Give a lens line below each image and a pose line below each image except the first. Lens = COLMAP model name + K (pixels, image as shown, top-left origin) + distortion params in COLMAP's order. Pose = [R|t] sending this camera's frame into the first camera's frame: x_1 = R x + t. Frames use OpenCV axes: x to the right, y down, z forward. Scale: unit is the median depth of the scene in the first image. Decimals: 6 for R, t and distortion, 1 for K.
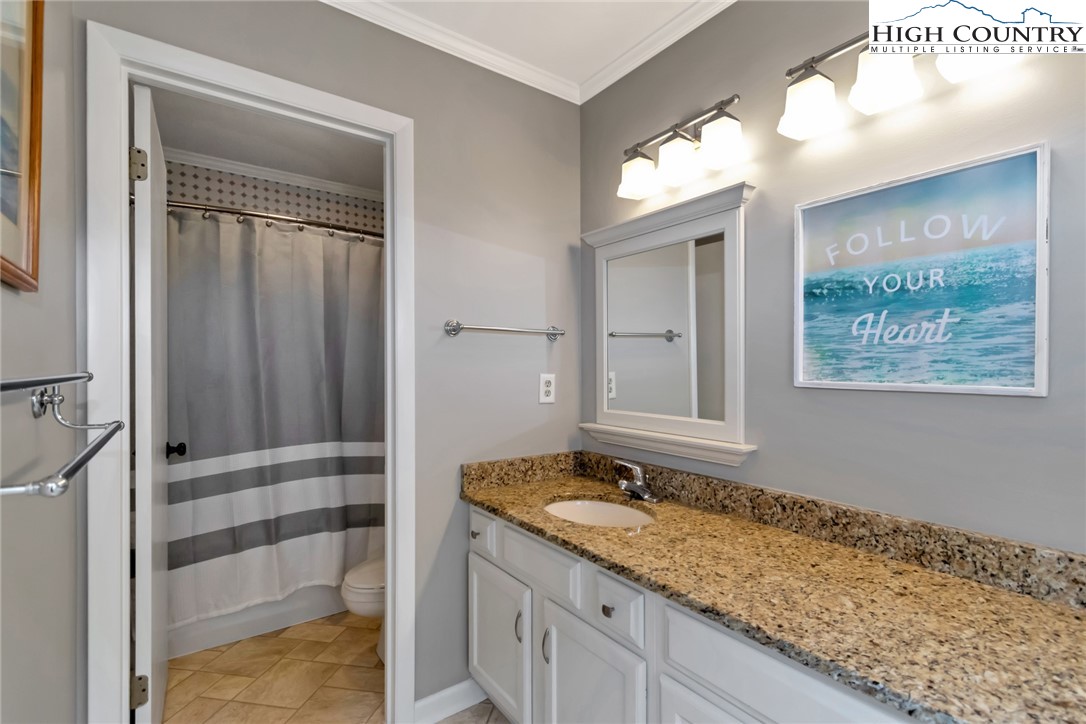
lens RADIAL K [[489.6, 0, 543.0], [0, 489.6, 362.0], [0, 0, 1]] dist [0.003062, 0.000156]
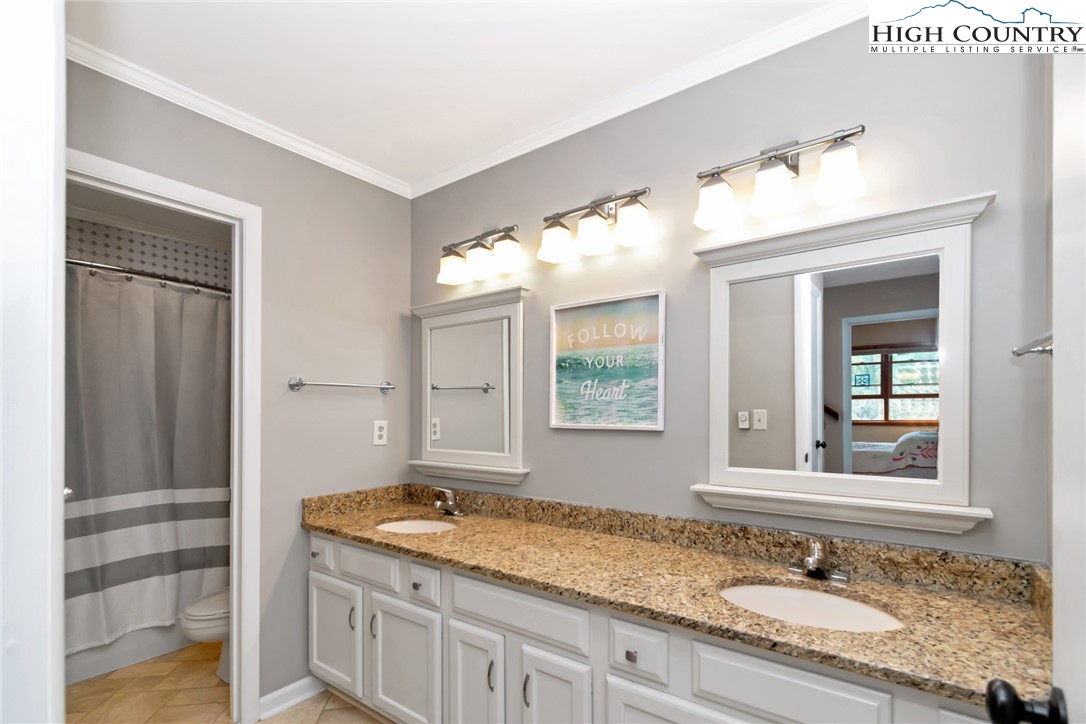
lens RADIAL K [[480.1, 0, 545.9], [0, 480.1, 390.4], [0, 0, 1]] dist [-0.029900, 0.012329]
pose [[0.950529, 0.004232, 0.310608, 0.041726], [0.005615, 0.999510, -0.030802, -0.015932], [-0.310586, 0.031022, 0.950039, -0.347387]]
